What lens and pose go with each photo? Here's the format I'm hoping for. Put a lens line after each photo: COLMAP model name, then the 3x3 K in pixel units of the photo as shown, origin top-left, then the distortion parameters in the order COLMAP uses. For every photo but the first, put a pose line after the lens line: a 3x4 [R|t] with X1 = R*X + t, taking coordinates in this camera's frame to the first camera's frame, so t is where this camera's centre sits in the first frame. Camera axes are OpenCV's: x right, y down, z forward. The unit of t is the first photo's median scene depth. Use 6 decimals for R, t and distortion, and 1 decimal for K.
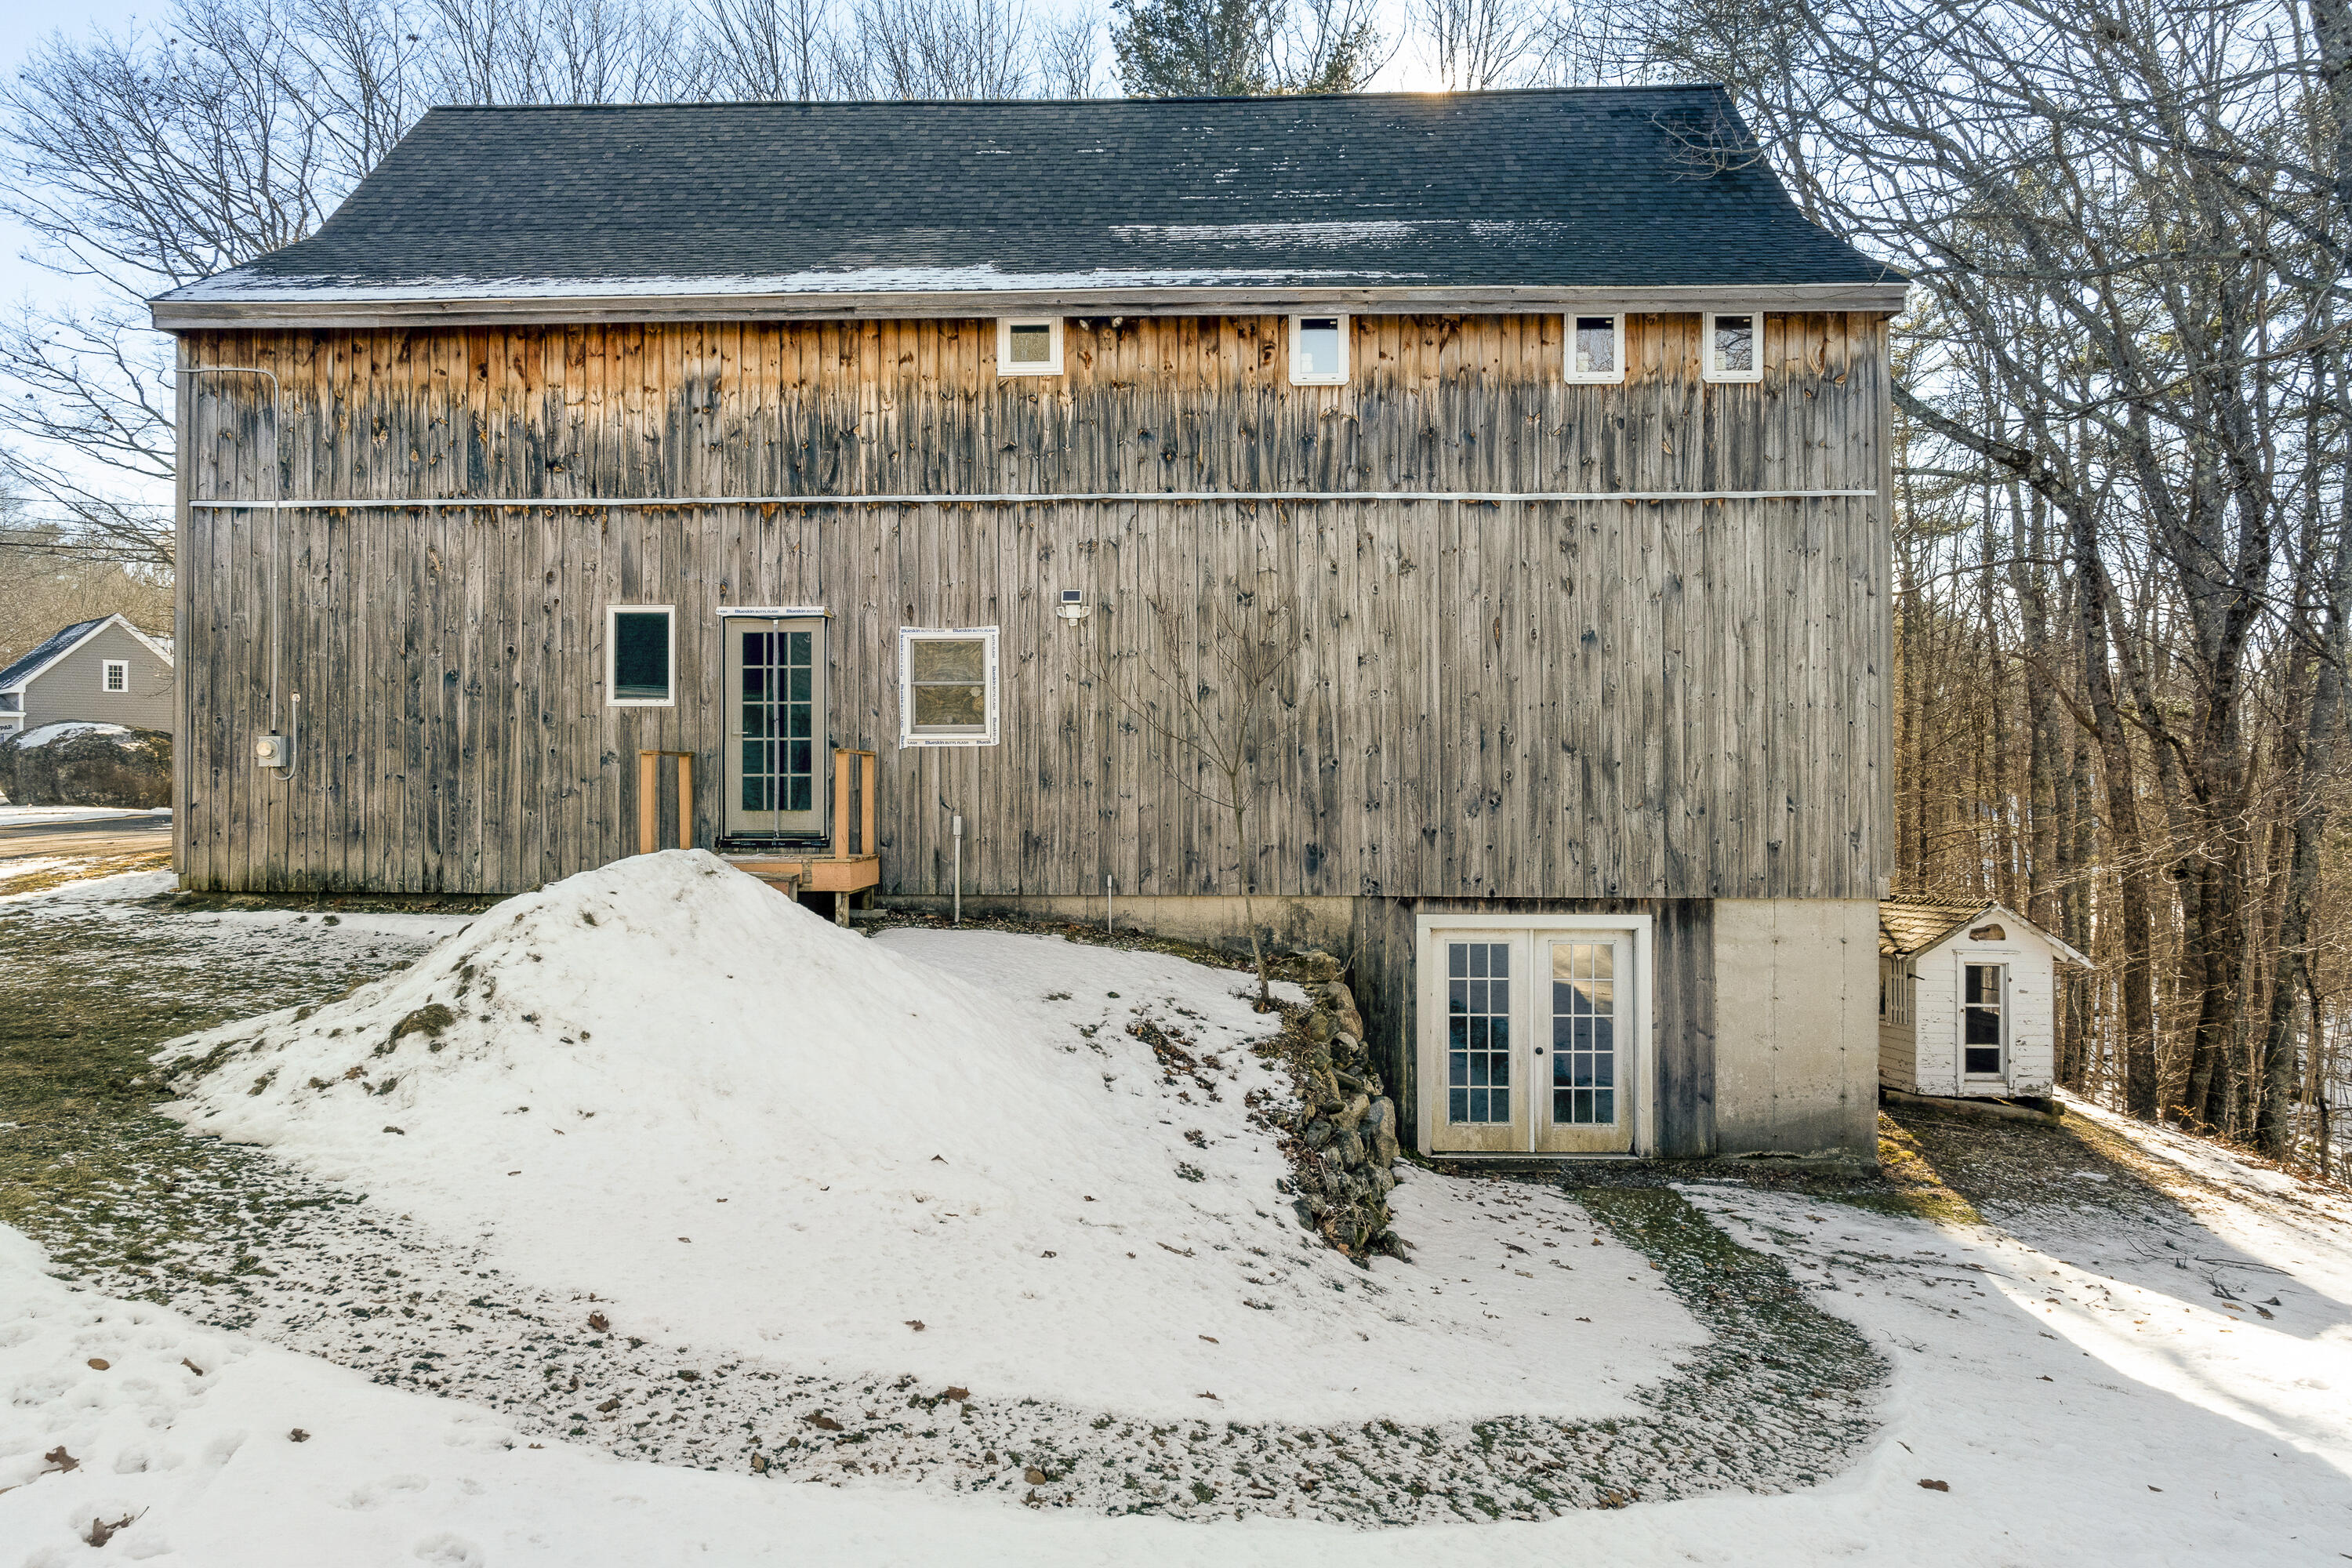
lens RADIAL K [[1678.7, 0, 1183.9], [0, 1678.7, 774.2], [0, 0, 1]] dist [-0.005862, -0.003201]
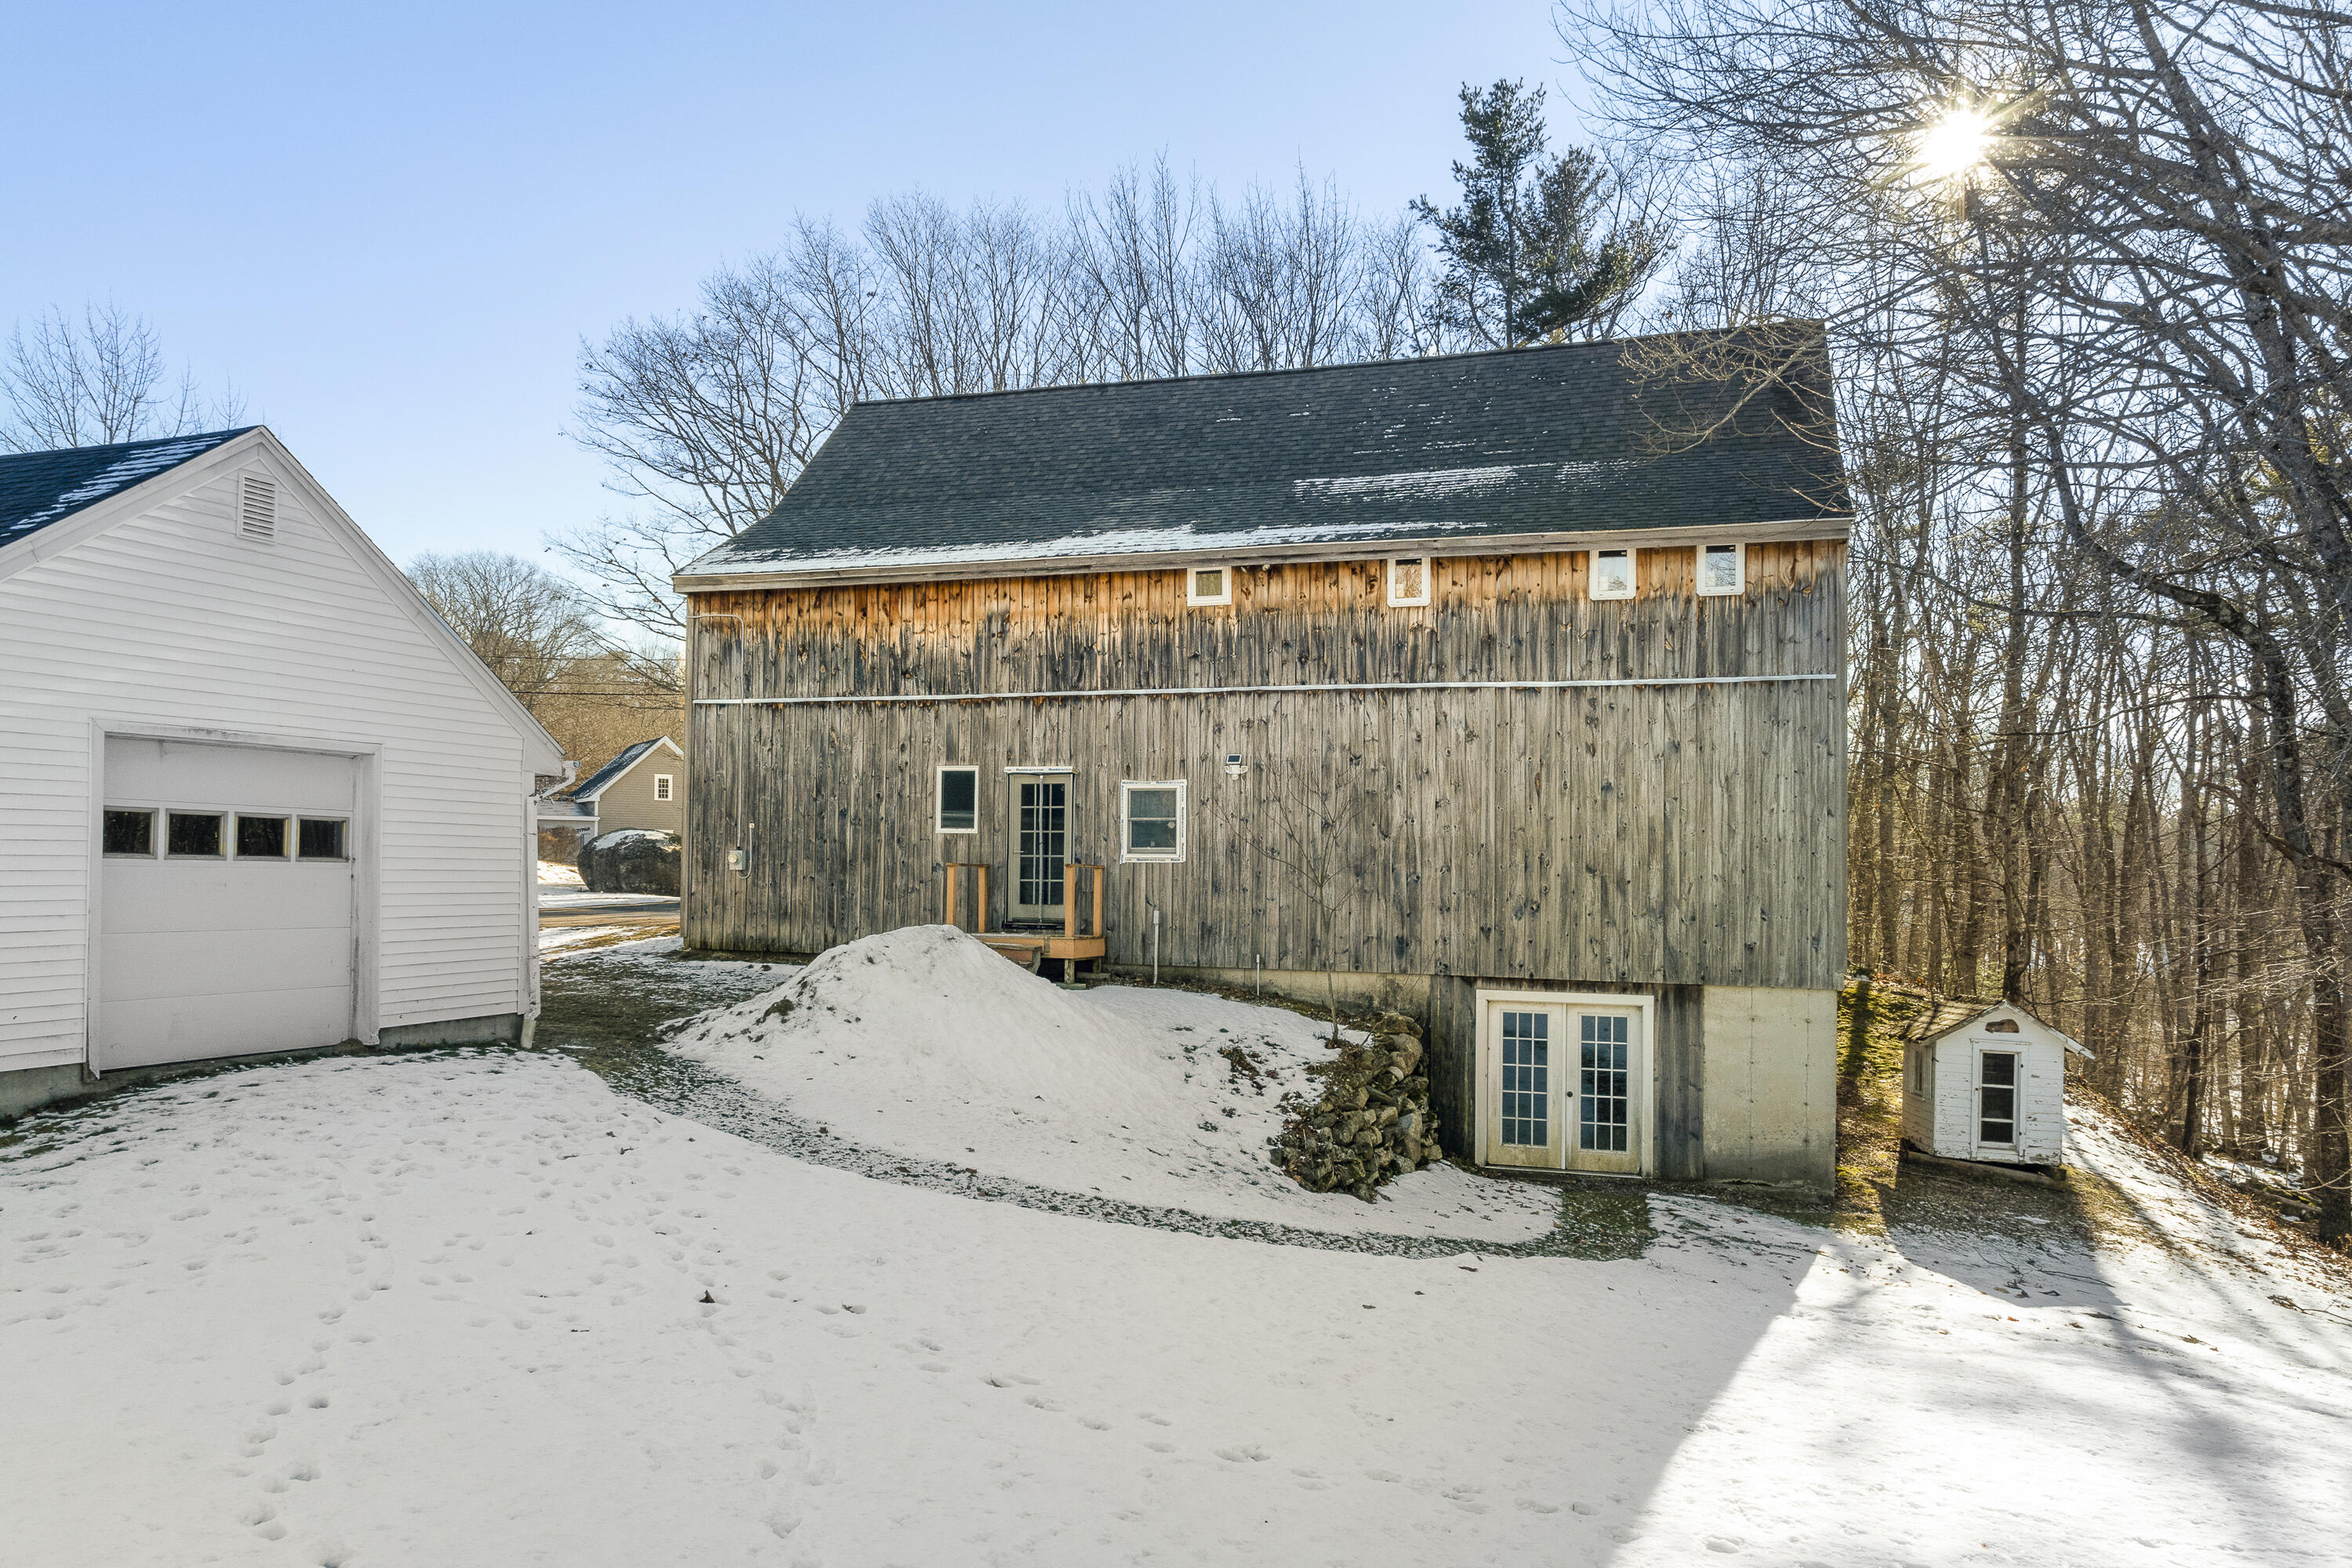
lens RADIAL K [[1726.8, 0, 1149.9], [0, 1726.8, 880.3], [0, 0, 1]] dist [0.002026, -0.002084]
pose [[0.956447, 0.015583, -0.291491, 0.293809], [-0.015124, 0.999878, 0.003828, -0.006982], [0.291516, 0.000747, 0.956566, -0.428576]]
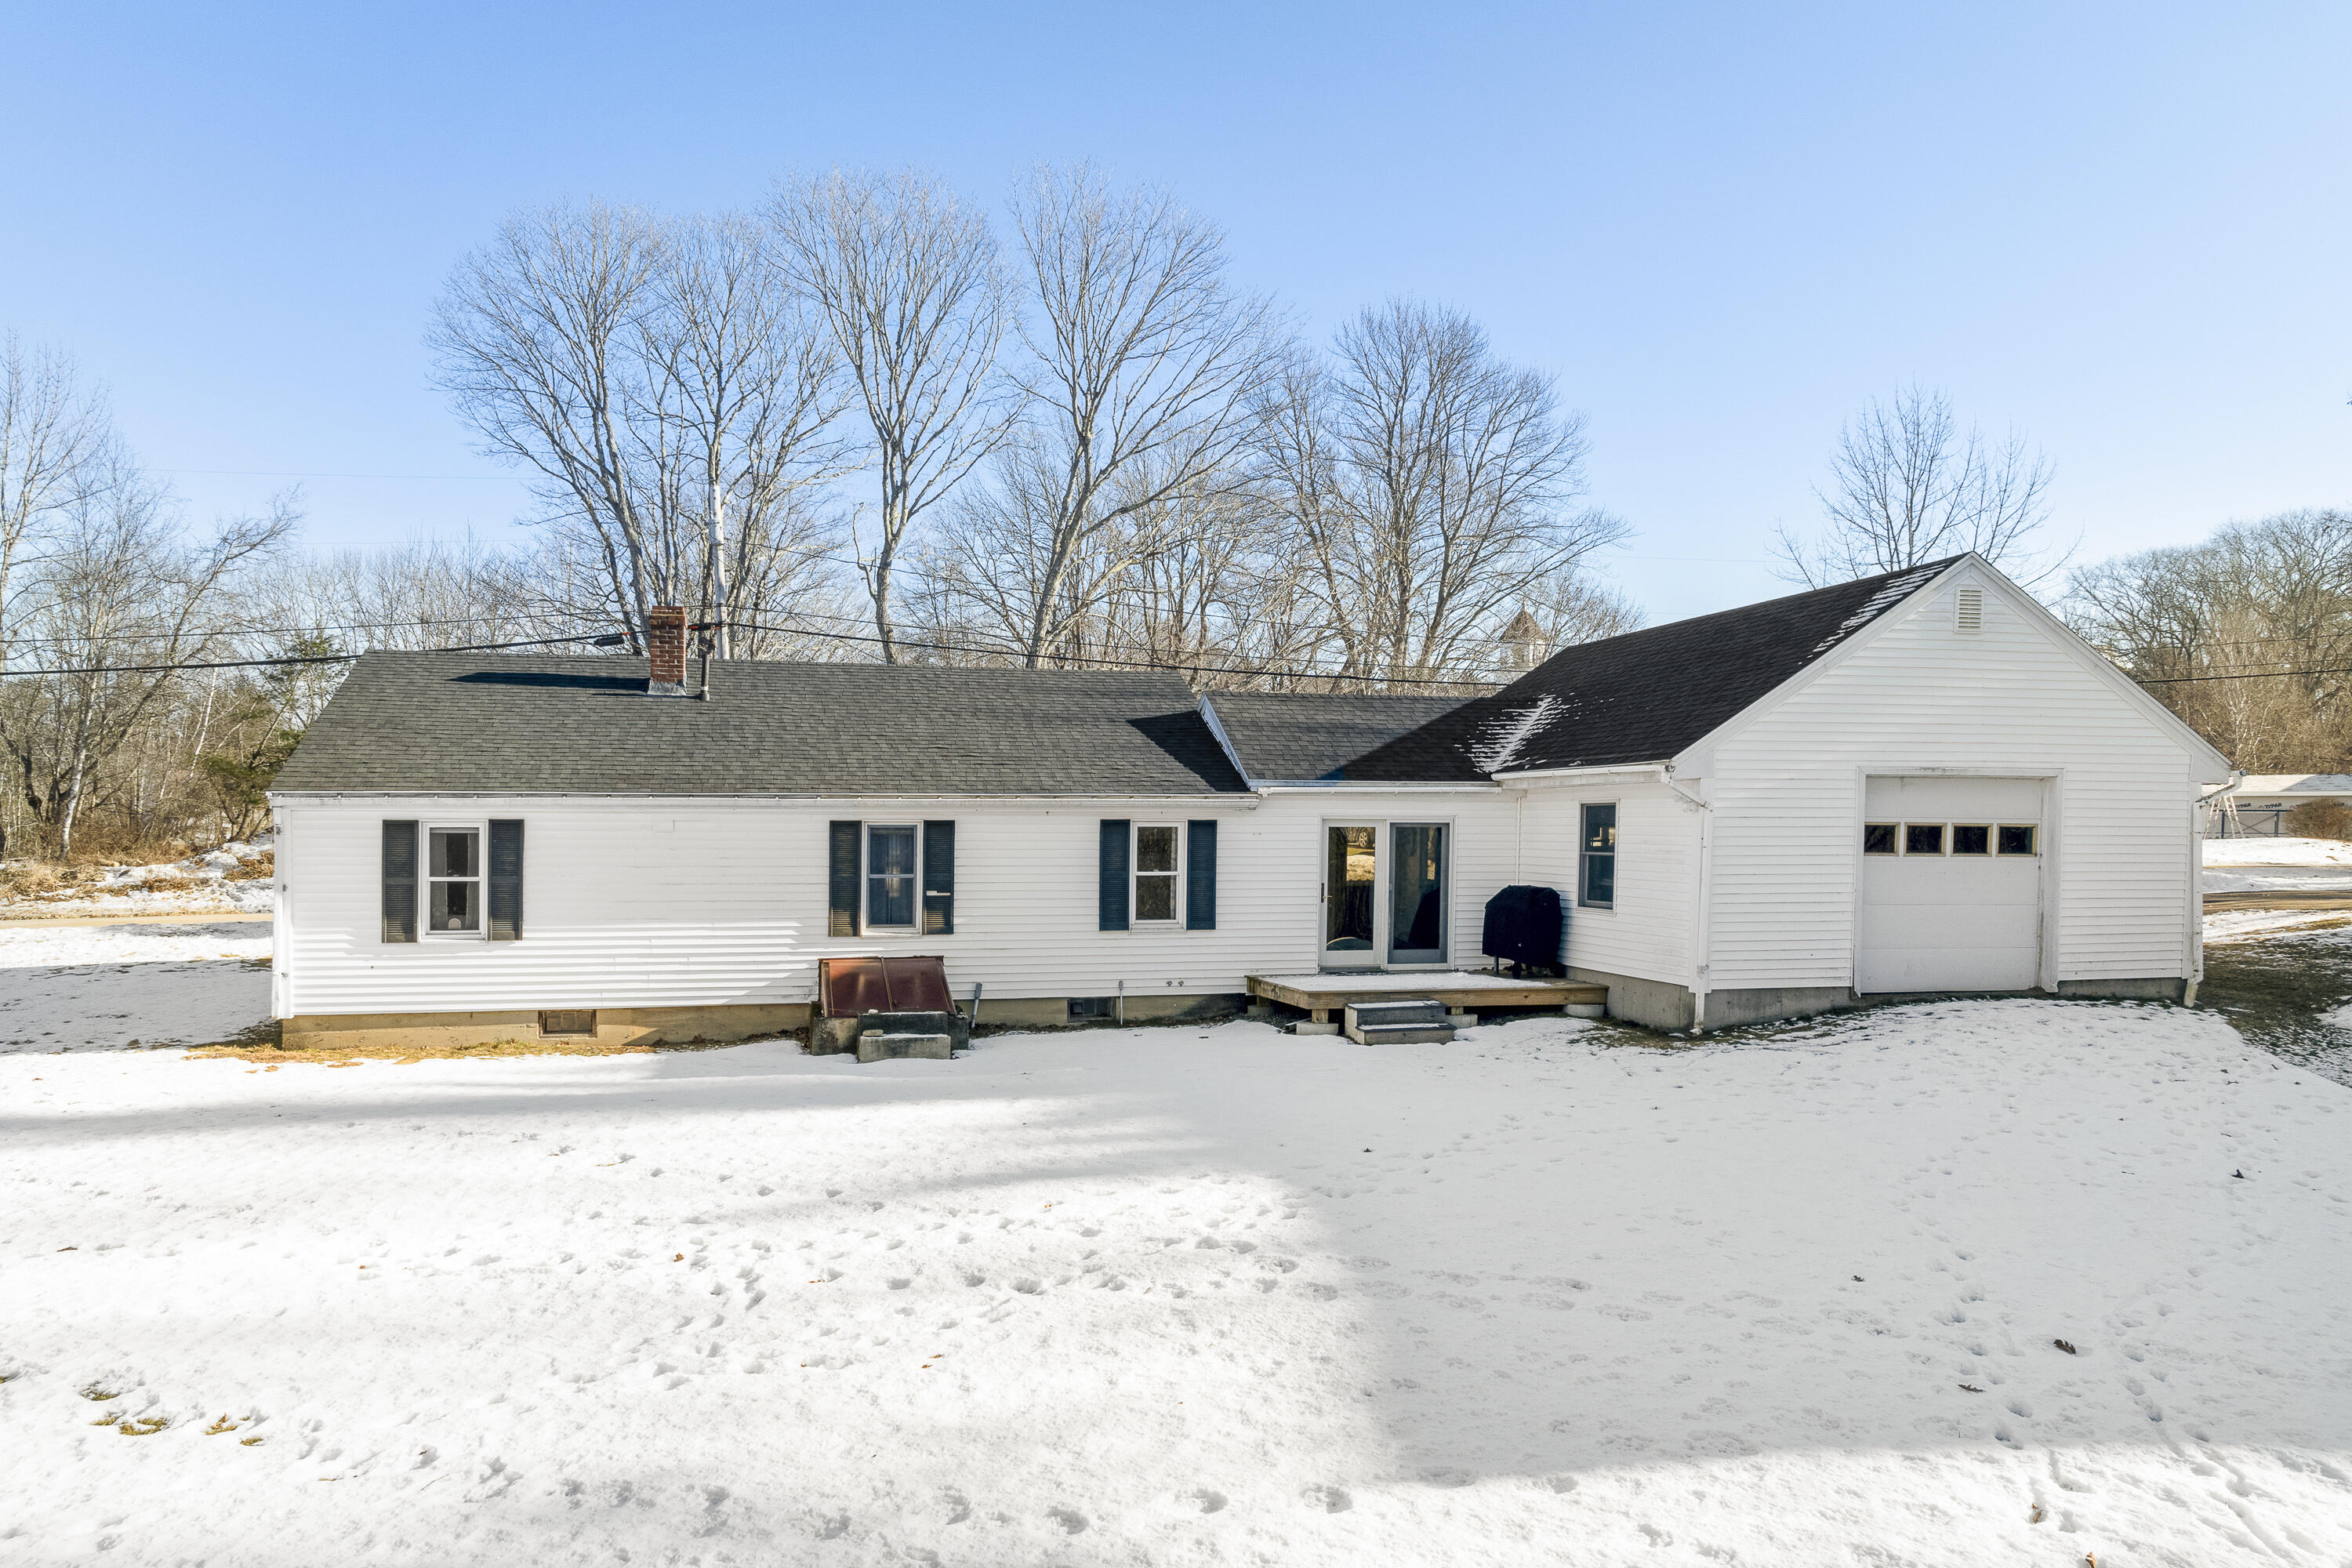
lens RADIAL K [[1726.8, 0, 1149.9], [0, 1726.8, 880.3], [0, 0, 1]] dist [0.002026, -0.002084]
pose [[0.301762, 0.031572, -0.952860, 0.625932], [-0.007909, 0.999500, 0.030613, -0.023409], [0.953350, -0.001701, 0.301861, -0.669639]]
